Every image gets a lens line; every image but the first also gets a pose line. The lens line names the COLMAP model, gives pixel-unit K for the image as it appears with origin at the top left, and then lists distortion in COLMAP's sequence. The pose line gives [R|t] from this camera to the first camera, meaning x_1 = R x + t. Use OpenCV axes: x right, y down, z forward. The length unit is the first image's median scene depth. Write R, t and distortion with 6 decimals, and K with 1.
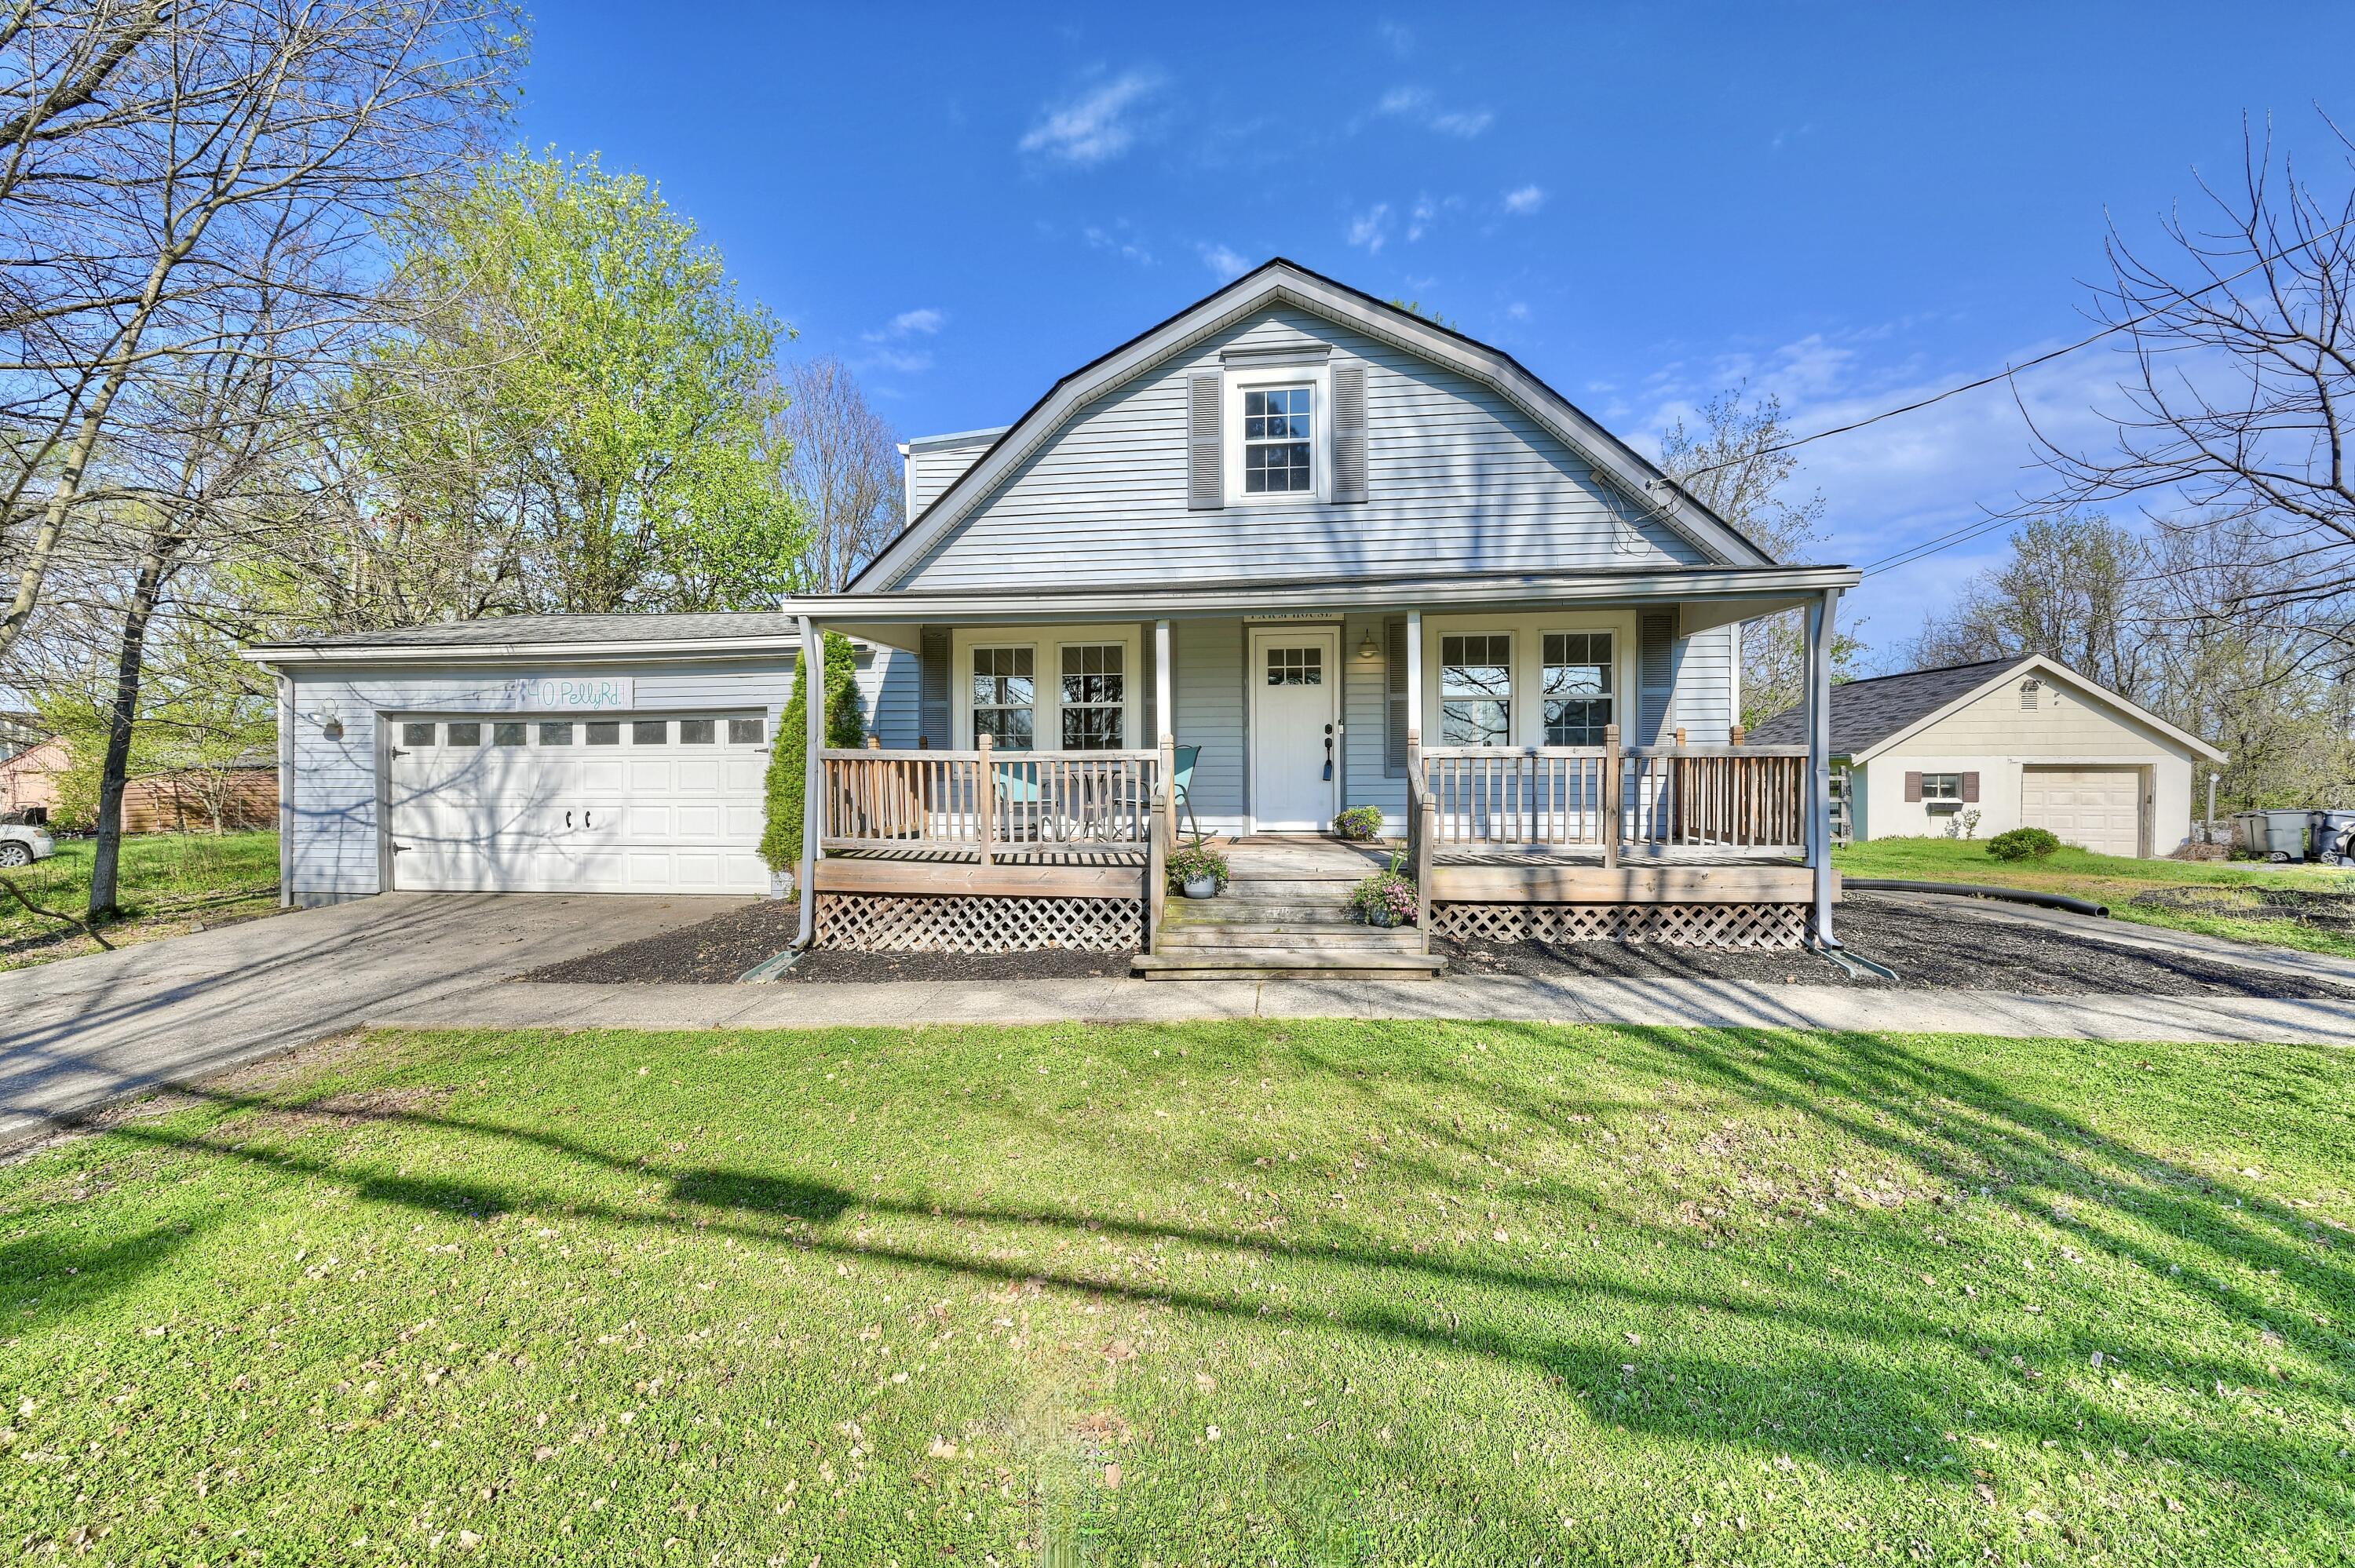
lens RADIAL K [[983.8, 0, 1177.5], [0, 983.8, 784.0], [0, 0, 1]] dist [-0.001111, -0.000042]
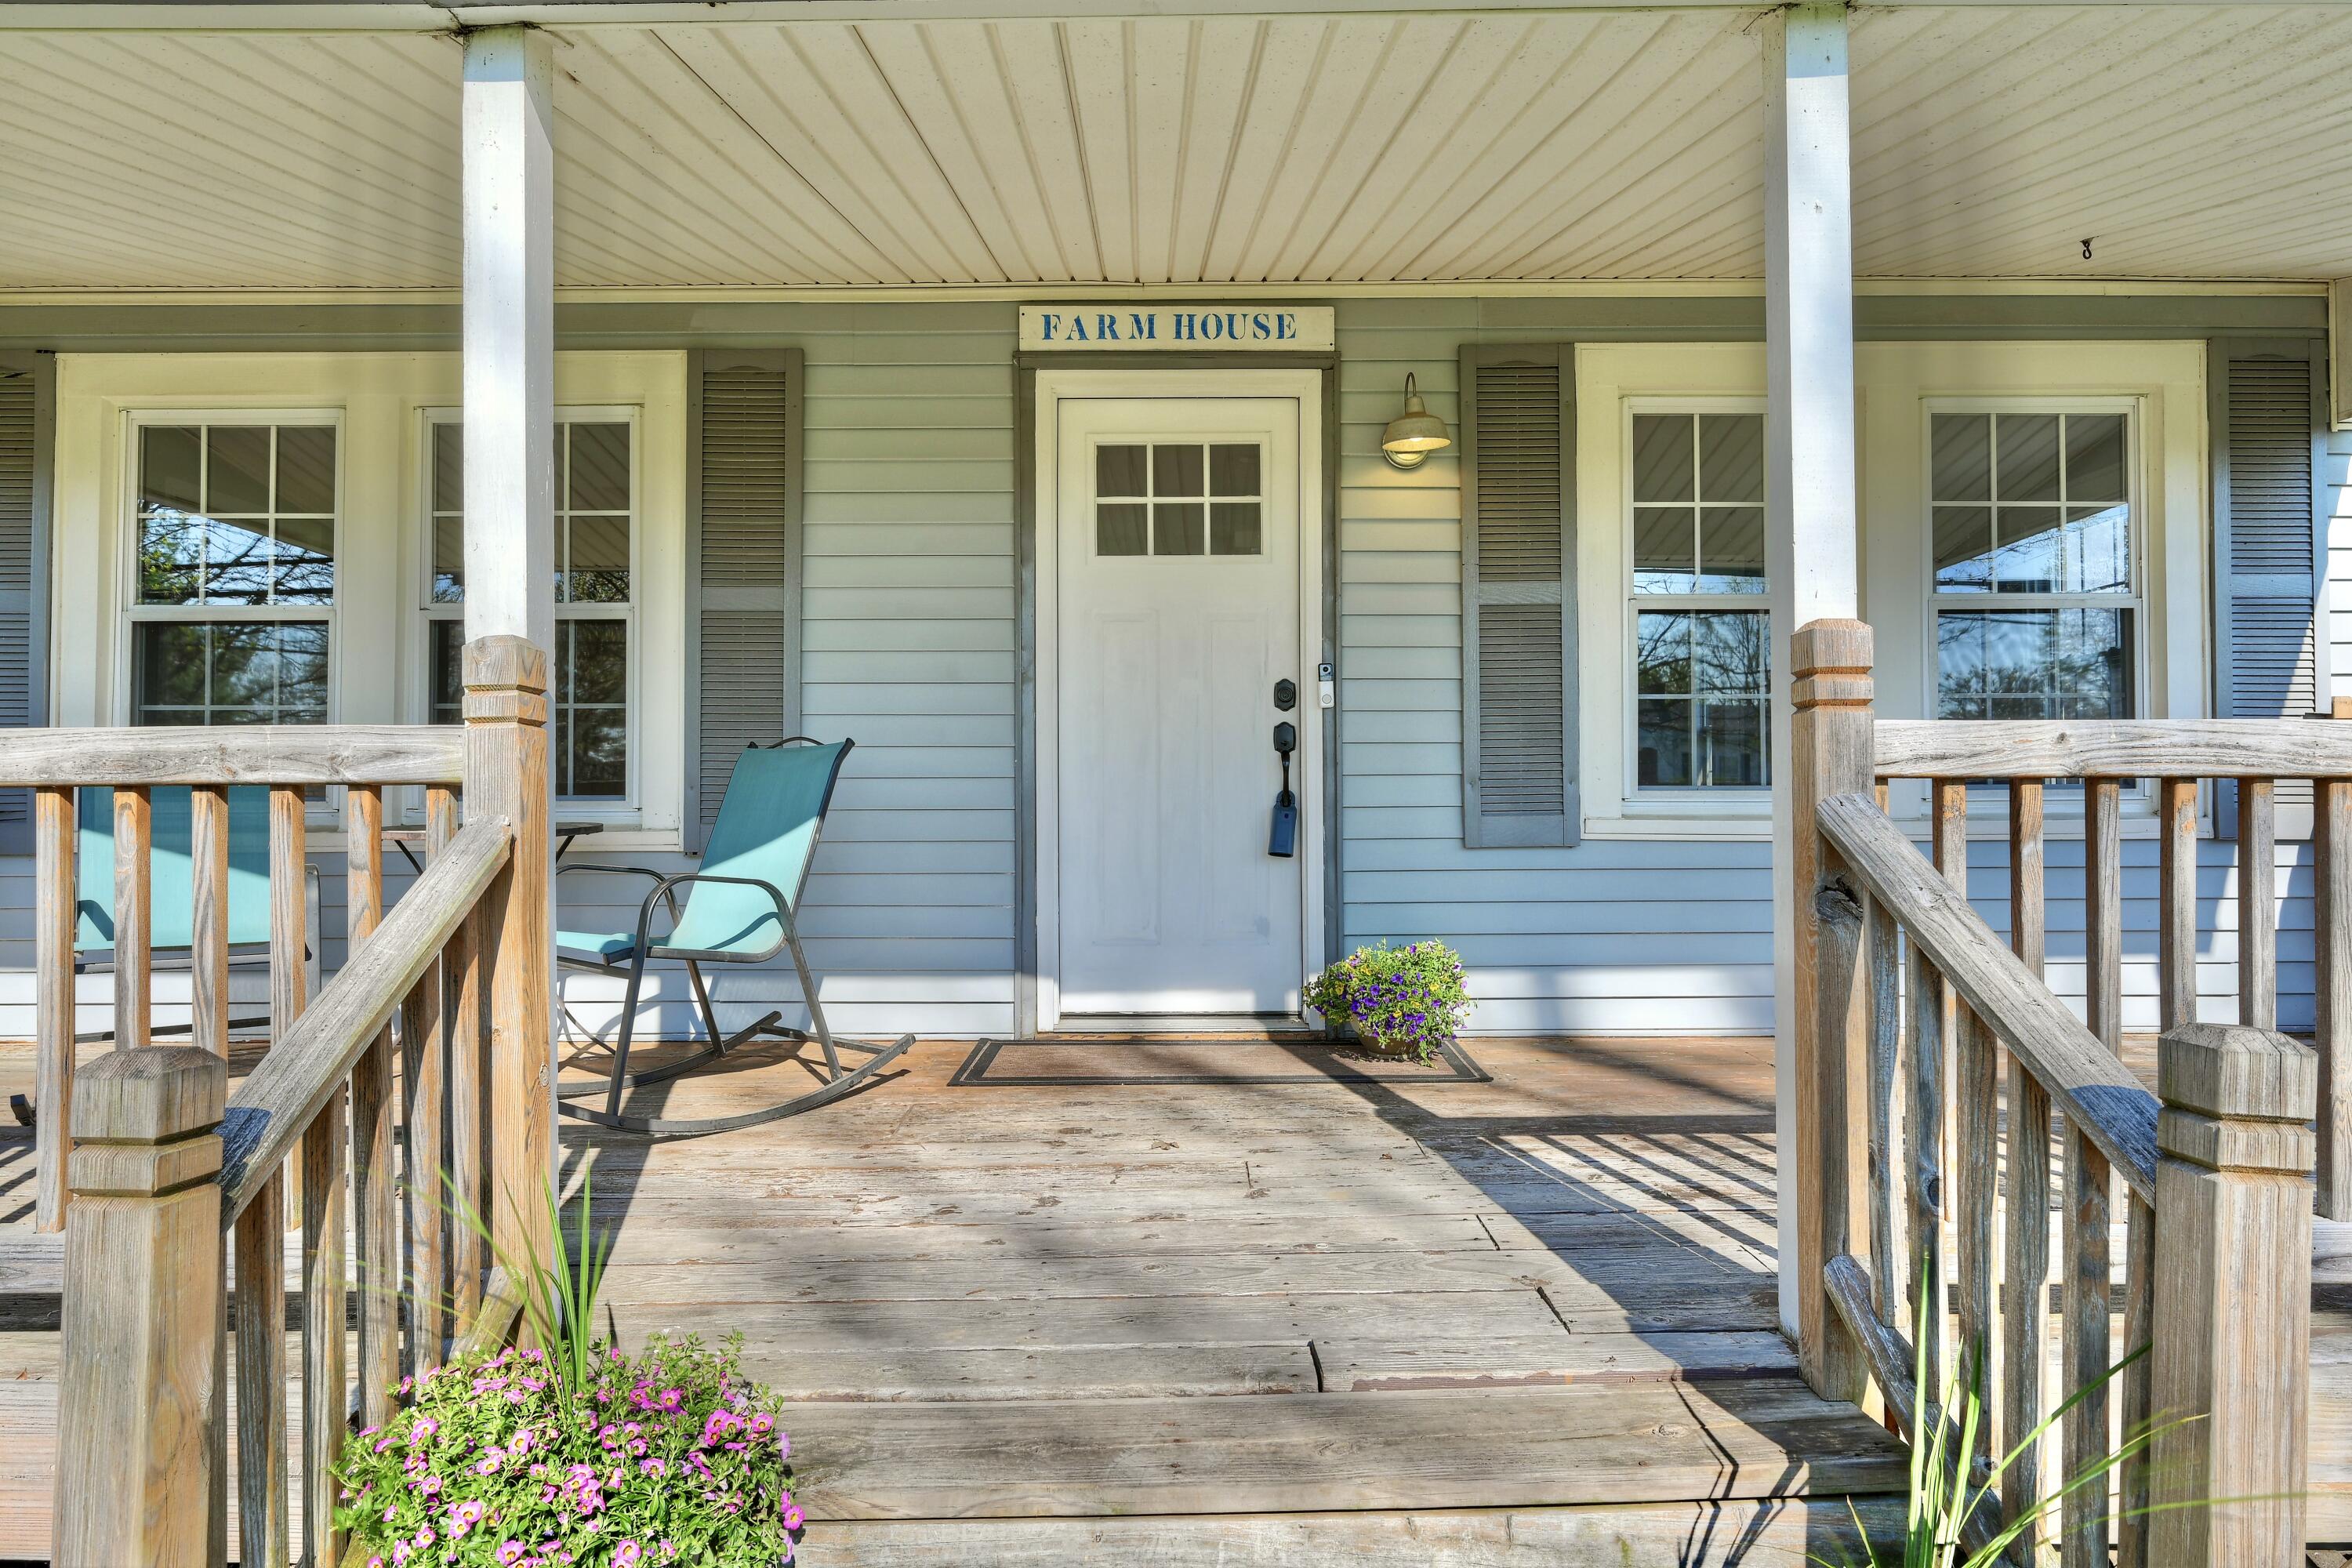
lens RADIAL K [[1402.5, 0, 1176.0], [0, 1402.5, 784.0], [0, 0, 1]] dist [0.002902, -0.000903]
pose [[0.989968, 0.003581, 0.141249, 0.054680], [0.001214, 0.999426, -0.033842, -0.011681], [-0.141289, 0.033674, 0.989395, 0.560532]]
